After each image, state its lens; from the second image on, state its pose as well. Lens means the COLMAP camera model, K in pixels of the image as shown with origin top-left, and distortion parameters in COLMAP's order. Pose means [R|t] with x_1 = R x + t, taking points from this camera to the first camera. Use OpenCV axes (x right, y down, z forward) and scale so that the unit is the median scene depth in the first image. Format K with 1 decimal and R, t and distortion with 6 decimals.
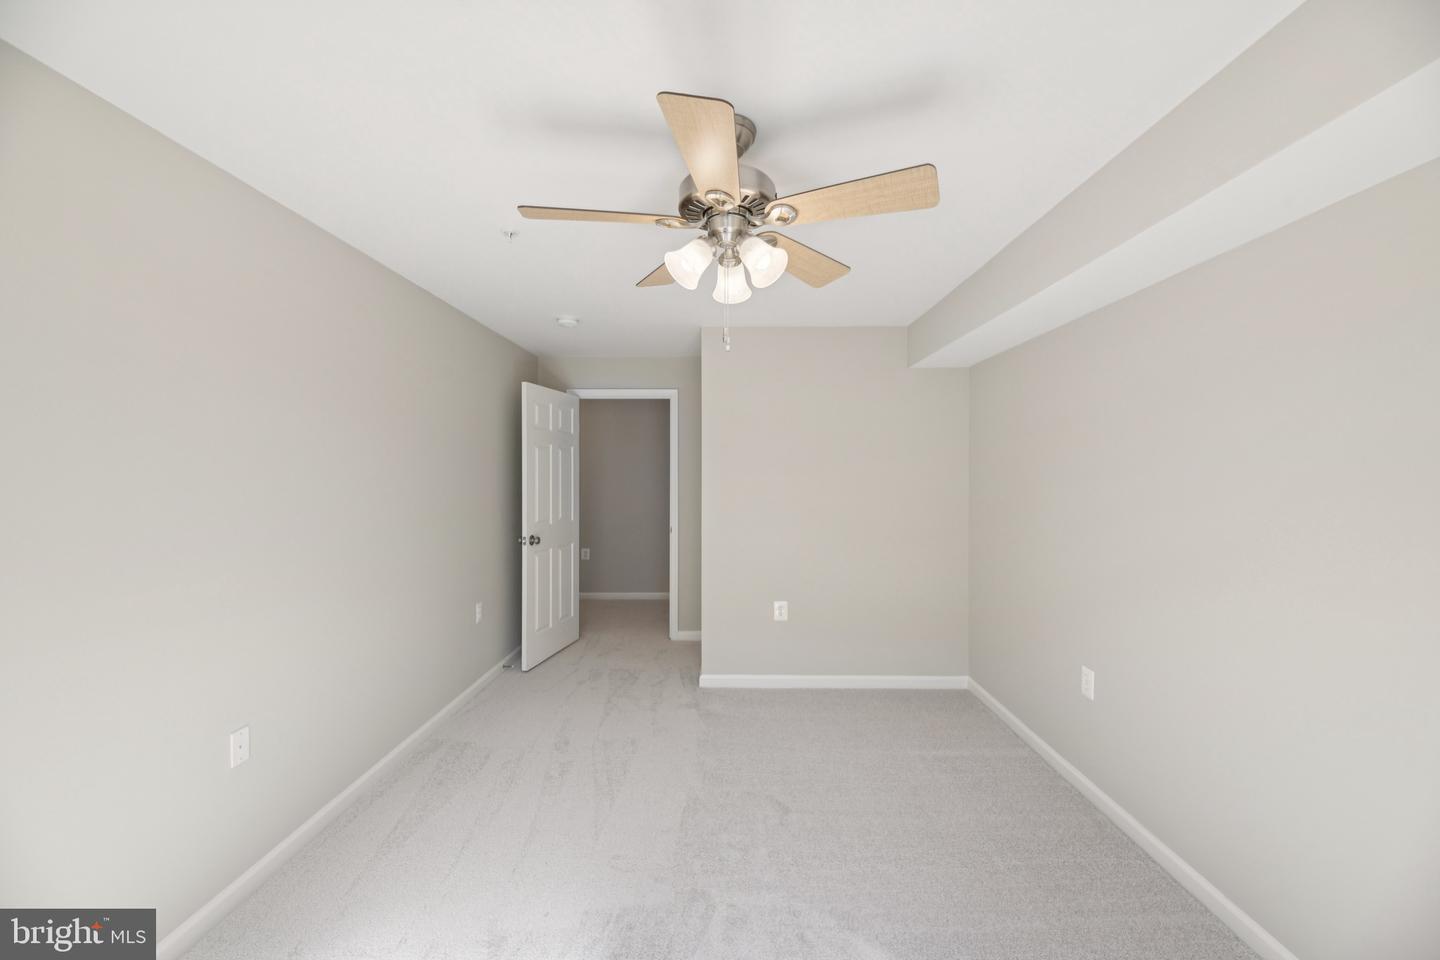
lens RADIAL K [[586.5, 0, 722.1], [0, 586.5, 482.6], [0, 0, 1]] dist [0.001333, -0.001637]
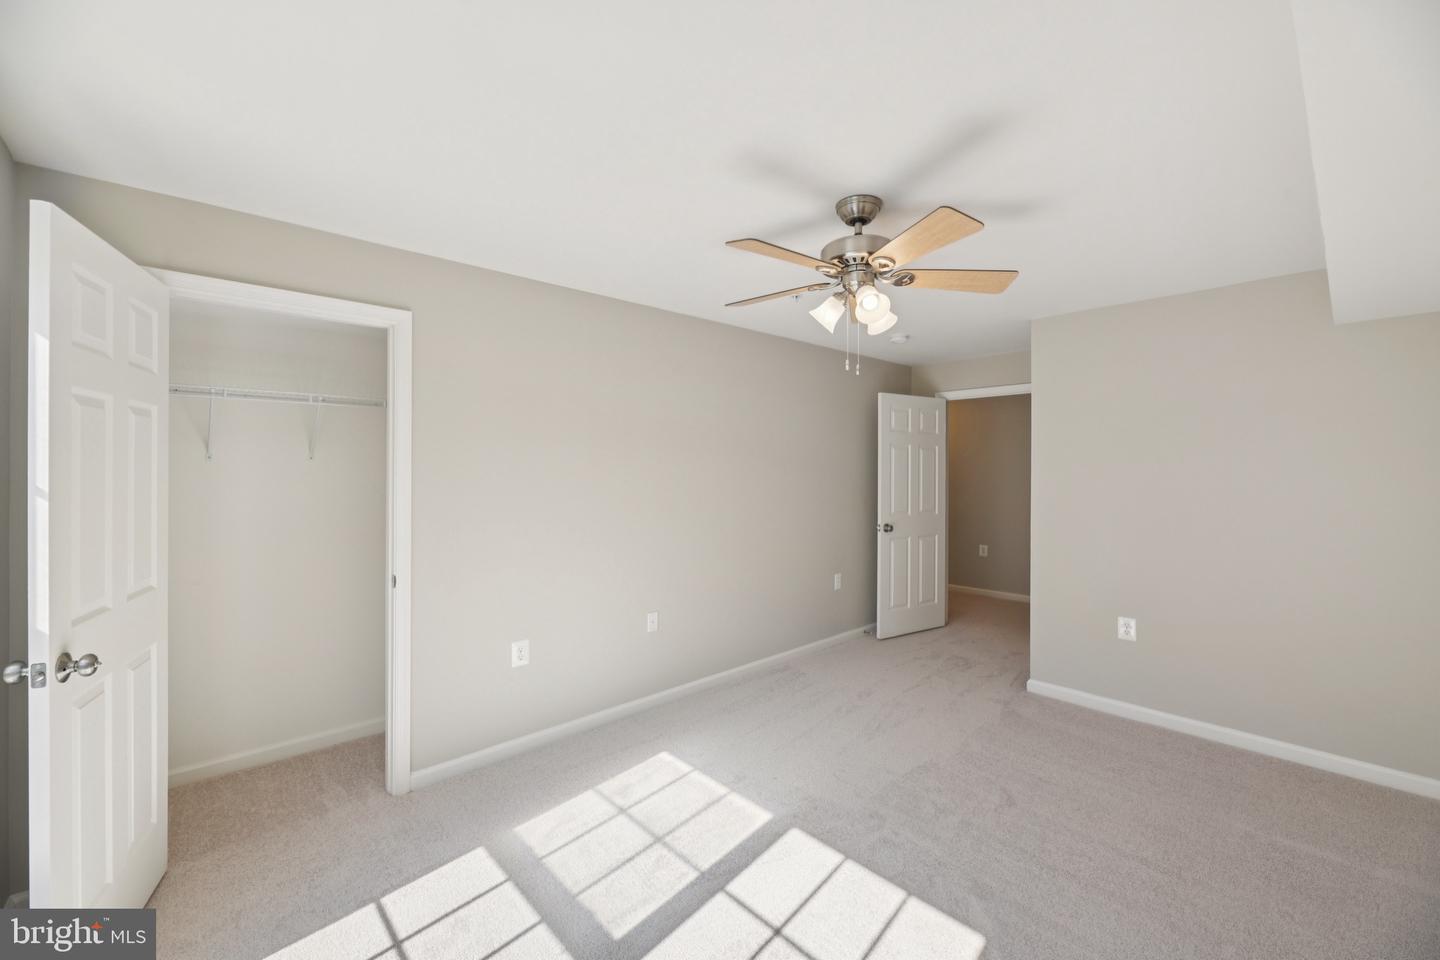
lens RADIAL K [[586.5, 0, 712.9], [0, 586.5, 472.6], [0, 0, 1]] dist [0.001333, -0.001637]
pose [[0.676706, 0.004658, -0.736239, 0.309269], [-0.014214, 0.999876, -0.006739, 0.001172], [0.736116, 0.015025, 0.676688, -0.042994]]
